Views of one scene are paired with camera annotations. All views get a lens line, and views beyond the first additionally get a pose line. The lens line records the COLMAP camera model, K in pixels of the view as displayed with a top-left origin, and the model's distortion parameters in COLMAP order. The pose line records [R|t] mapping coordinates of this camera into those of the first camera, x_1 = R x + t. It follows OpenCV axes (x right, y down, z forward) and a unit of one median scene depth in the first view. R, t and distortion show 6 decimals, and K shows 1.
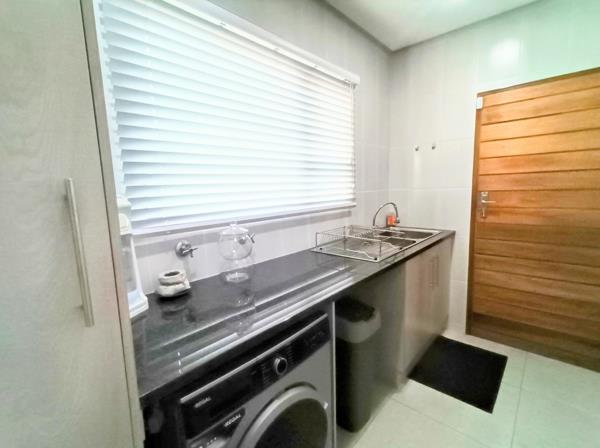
lens RADIAL K [[283.9, 0, 300.0], [0, 283.9, 224.0], [0, 0, 1]] dist [0.012417, -0.000325]
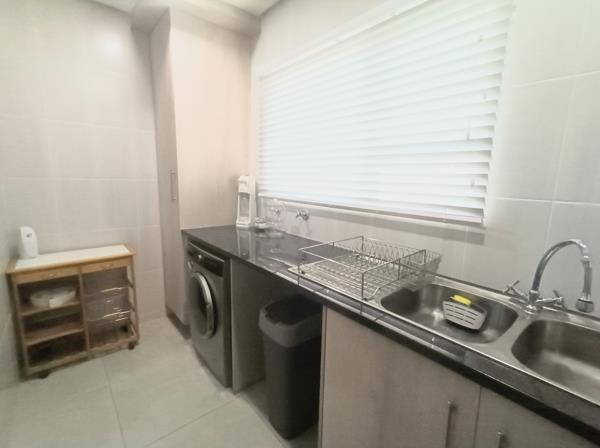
lens RADIAL K [[283.9, 0, 300.0], [0, 283.9, 224.0], [0, 0, 1]] dist [0.012417, -0.000325]
pose [[-0.137788, 0.184644, -0.973099, 1.064859], [-0.154732, 0.966394, 0.205282, -0.172209], [0.978301, 0.178855, -0.104587, 1.111150]]
